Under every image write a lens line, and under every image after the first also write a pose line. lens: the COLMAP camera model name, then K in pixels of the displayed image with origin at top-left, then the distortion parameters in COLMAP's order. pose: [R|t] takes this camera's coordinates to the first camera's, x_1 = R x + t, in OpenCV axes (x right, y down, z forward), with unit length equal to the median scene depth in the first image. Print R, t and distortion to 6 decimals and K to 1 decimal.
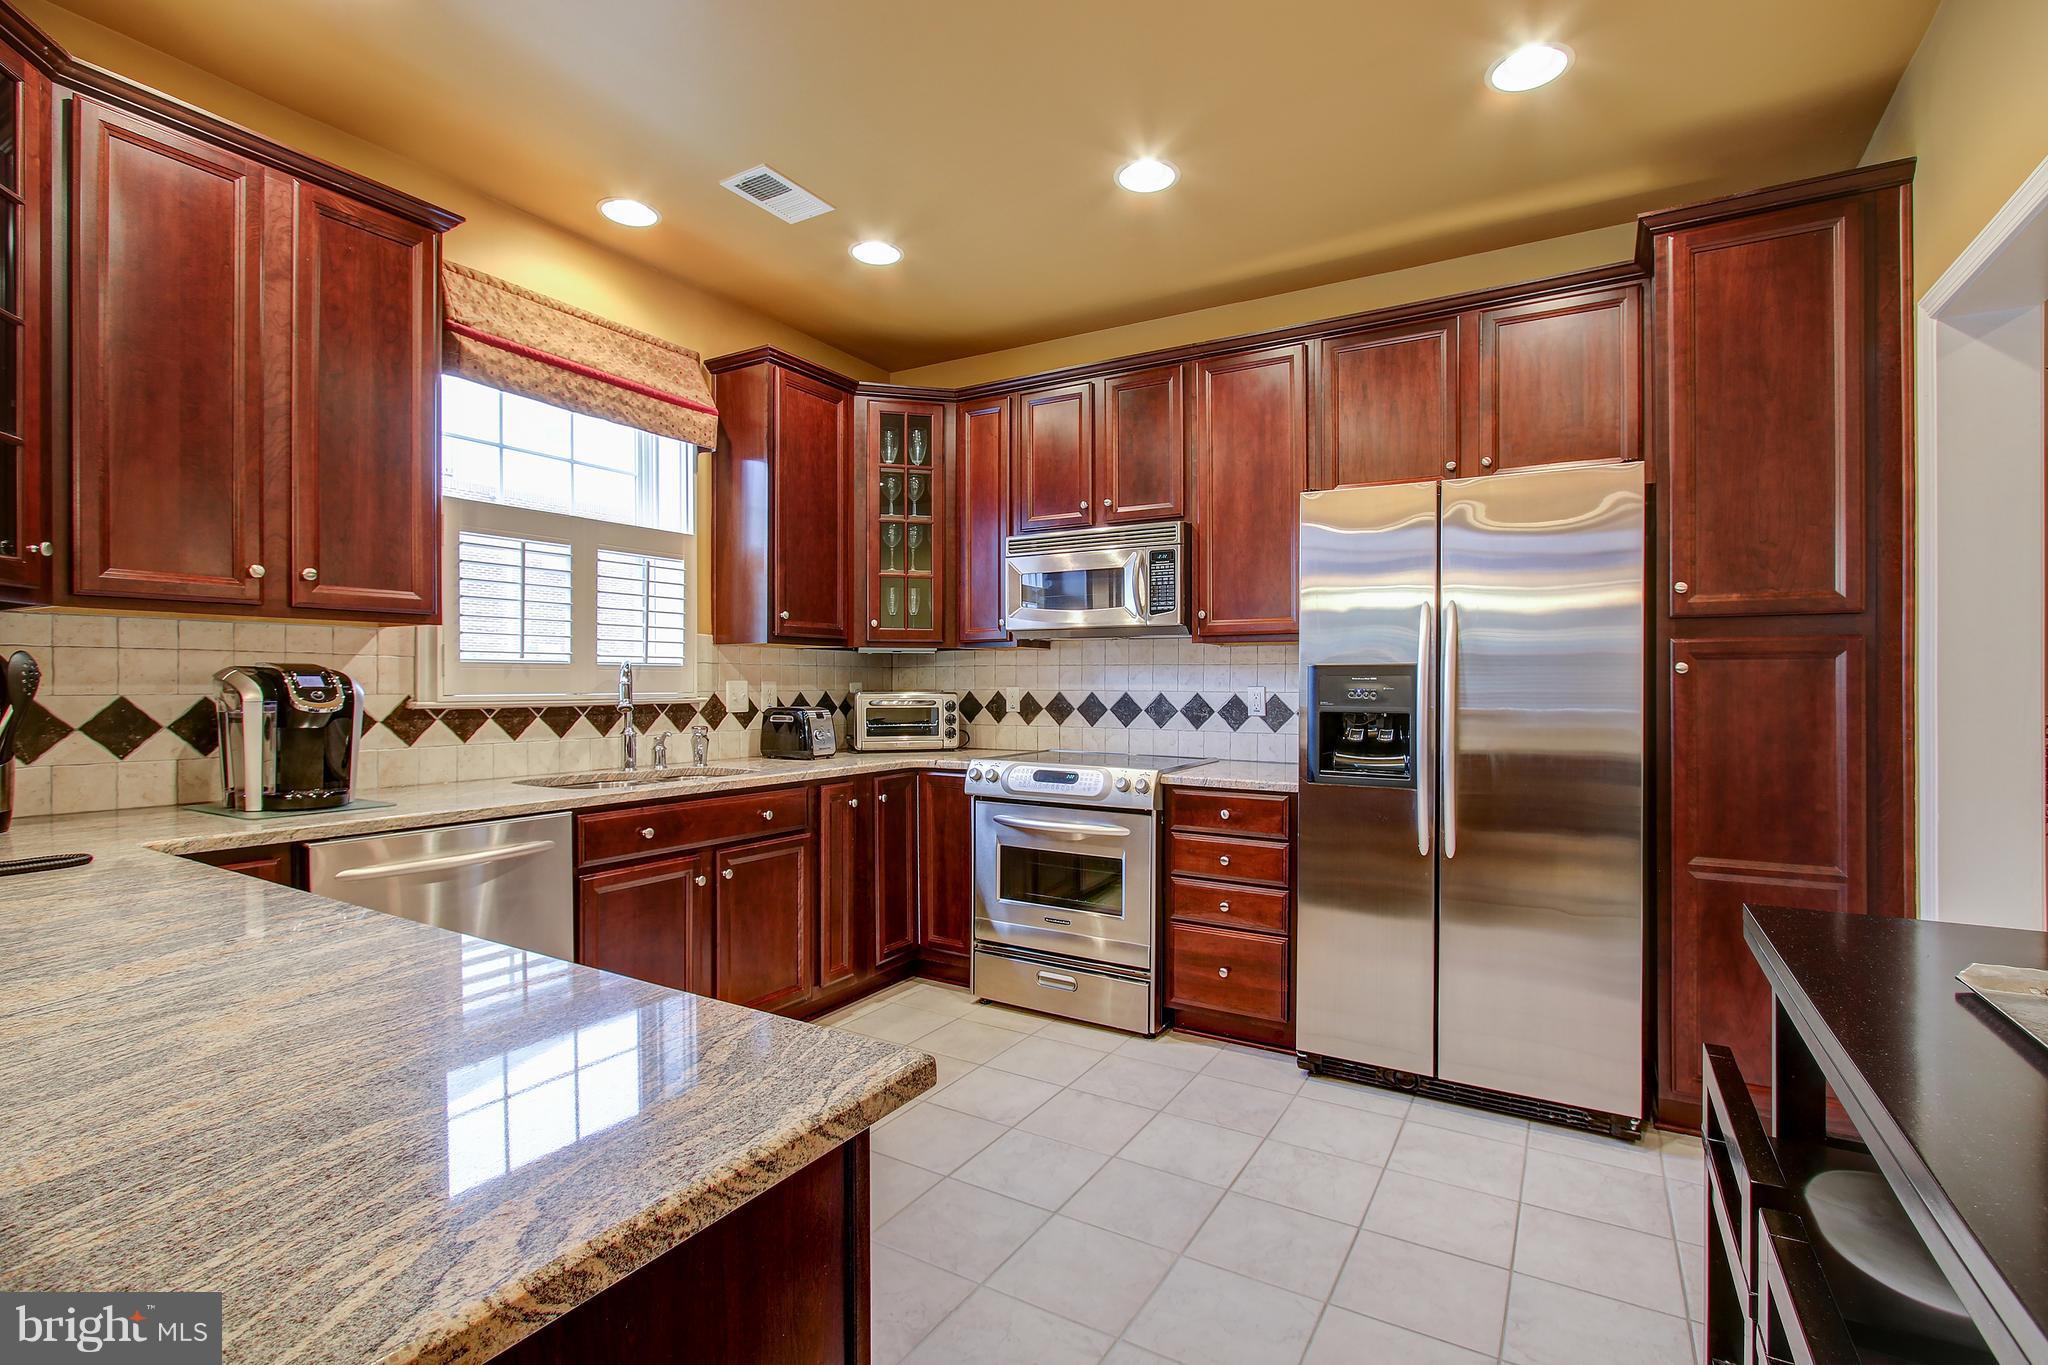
lens RADIAL K [[946.8, 0, 1020.9], [0, 946.8, 686.3], [0, 0, 1]] dist [-0.013783, 0.004422]
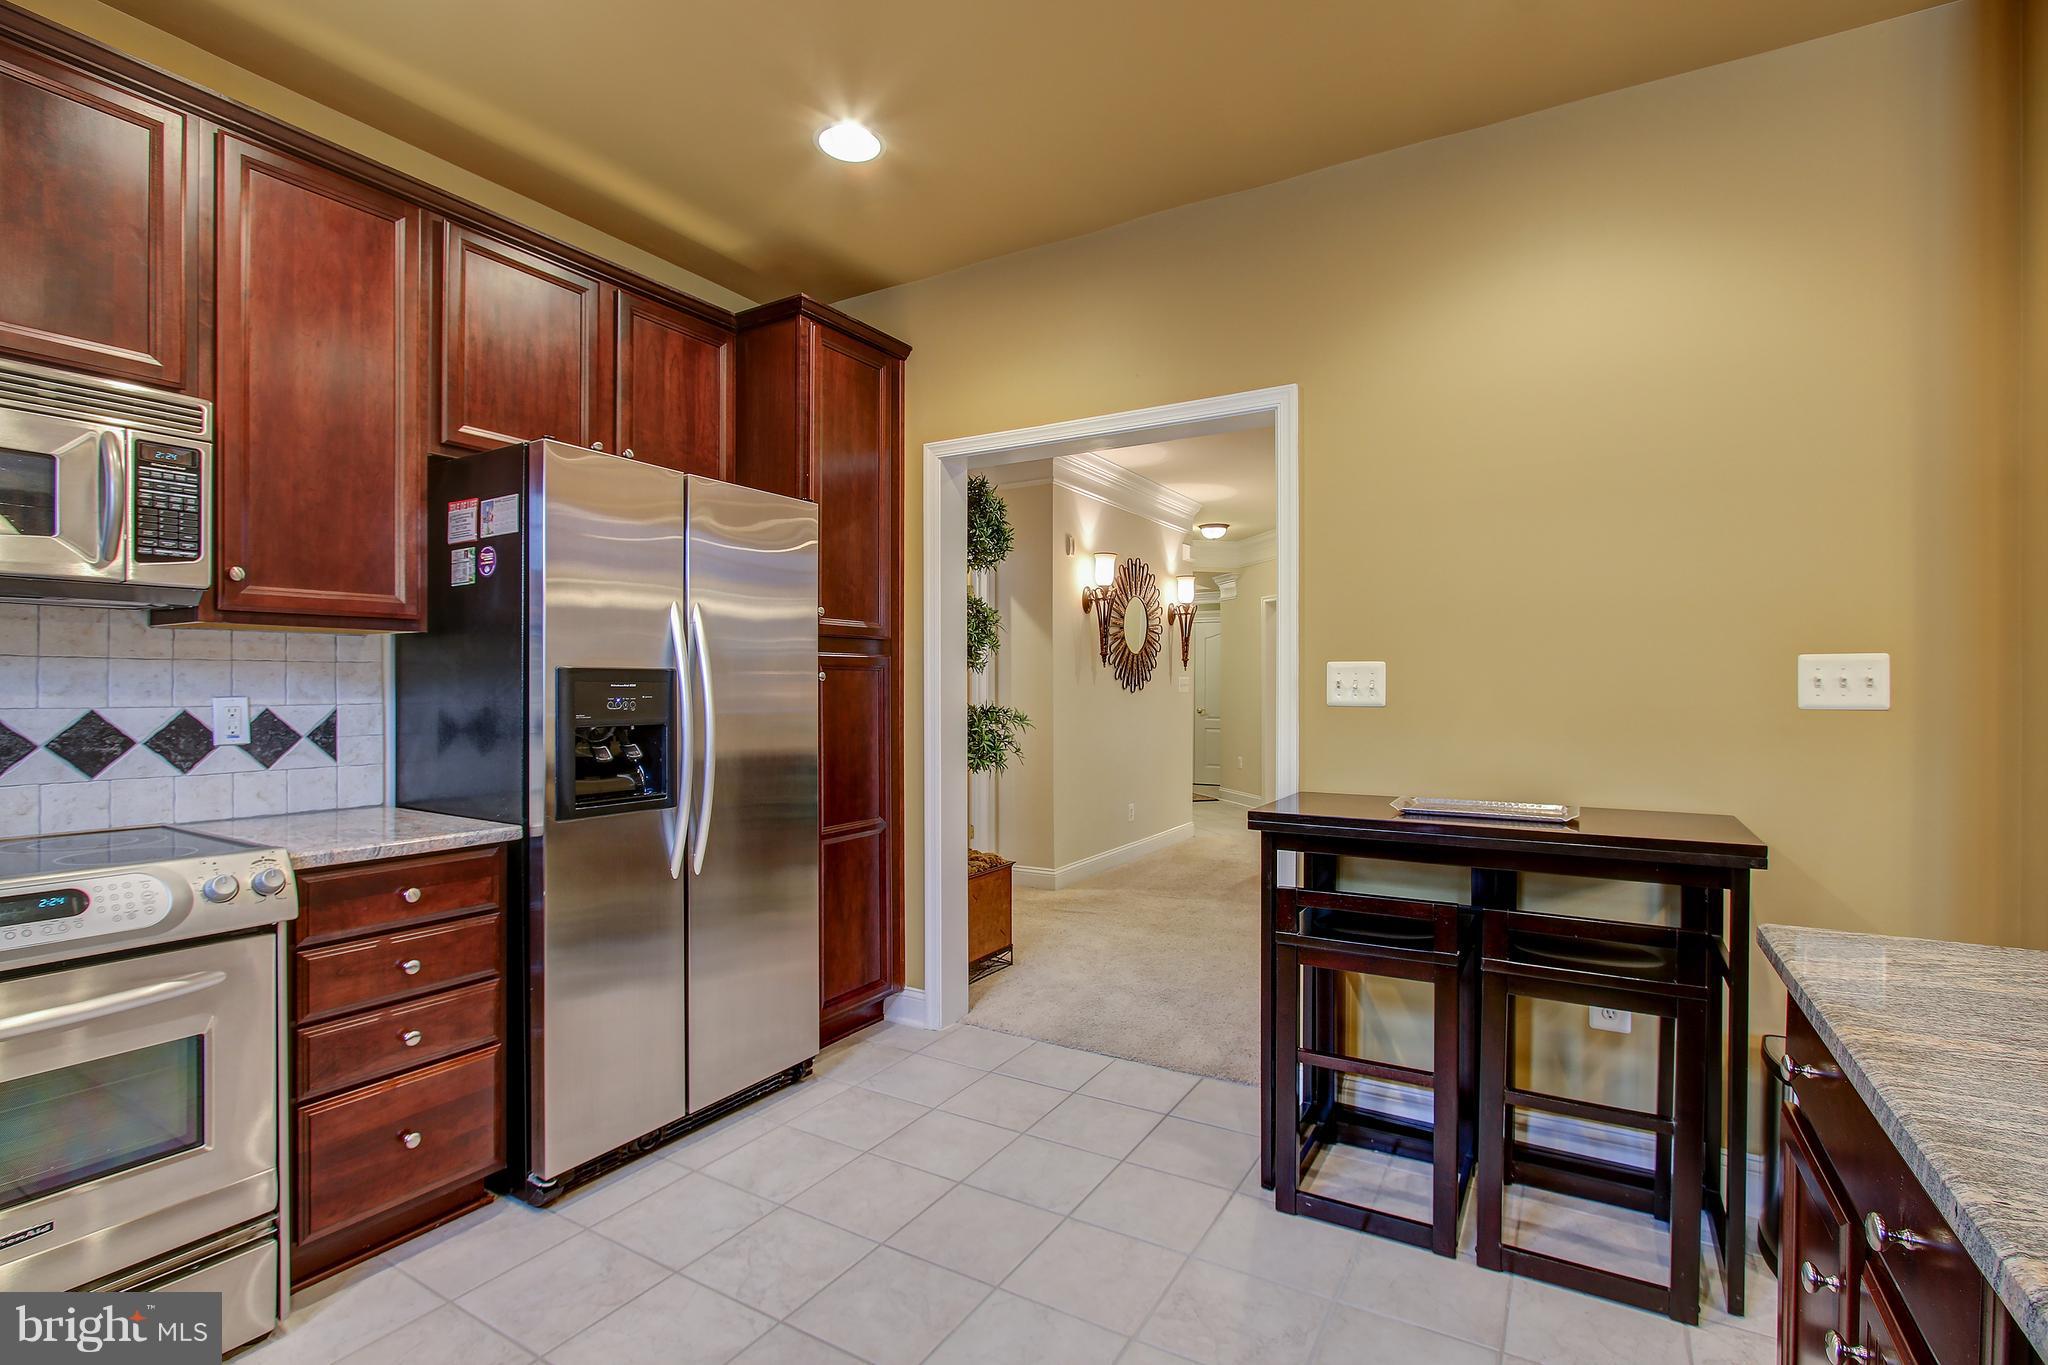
lens RADIAL K [[946.8, 0, 1032.6], [0, 946.8, 684.5], [0, 0, 1]] dist [-0.013783, 0.004422]
pose [[-0.003224, -0.003120, 0.999990, -0.411360], [0.001744, 0.999994, 0.003126, -0.009680], [-0.999993, 0.001754, -0.003219, 0.553775]]
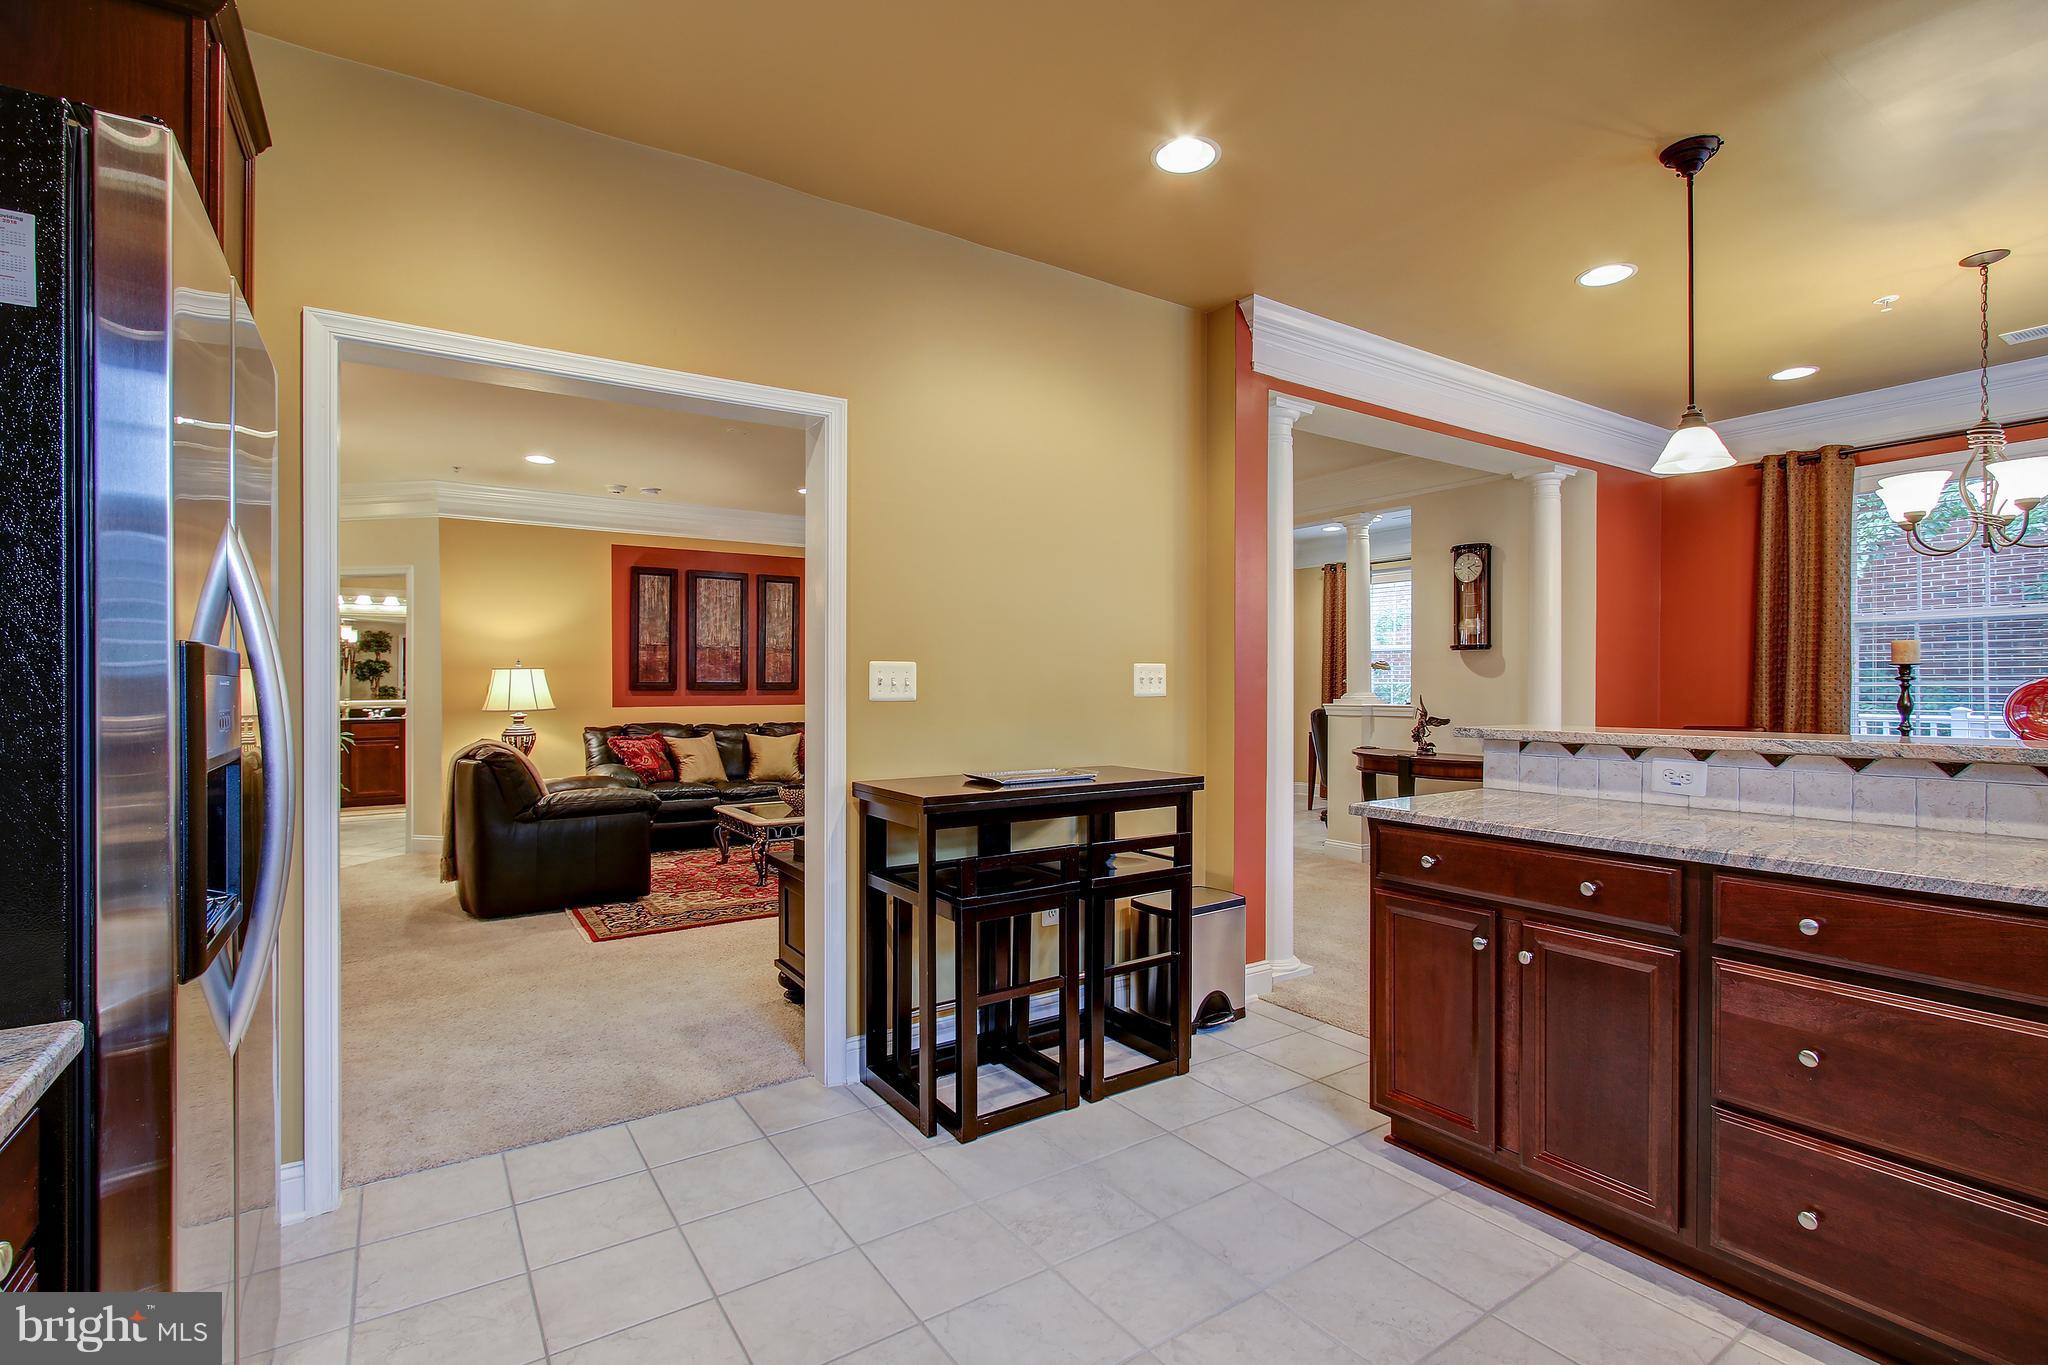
lens RADIAL K [[946.8, 0, 1023.8], [0, 946.8, 690.7], [0, 0, 1]] dist [-0.013783, 0.004422]
pose [[-0.902128, -0.004390, 0.431445, -0.104324], [-0.000130, 0.999951, 0.009901, -0.007192], [-0.431468, 0.008876, -0.902085, 1.059530]]
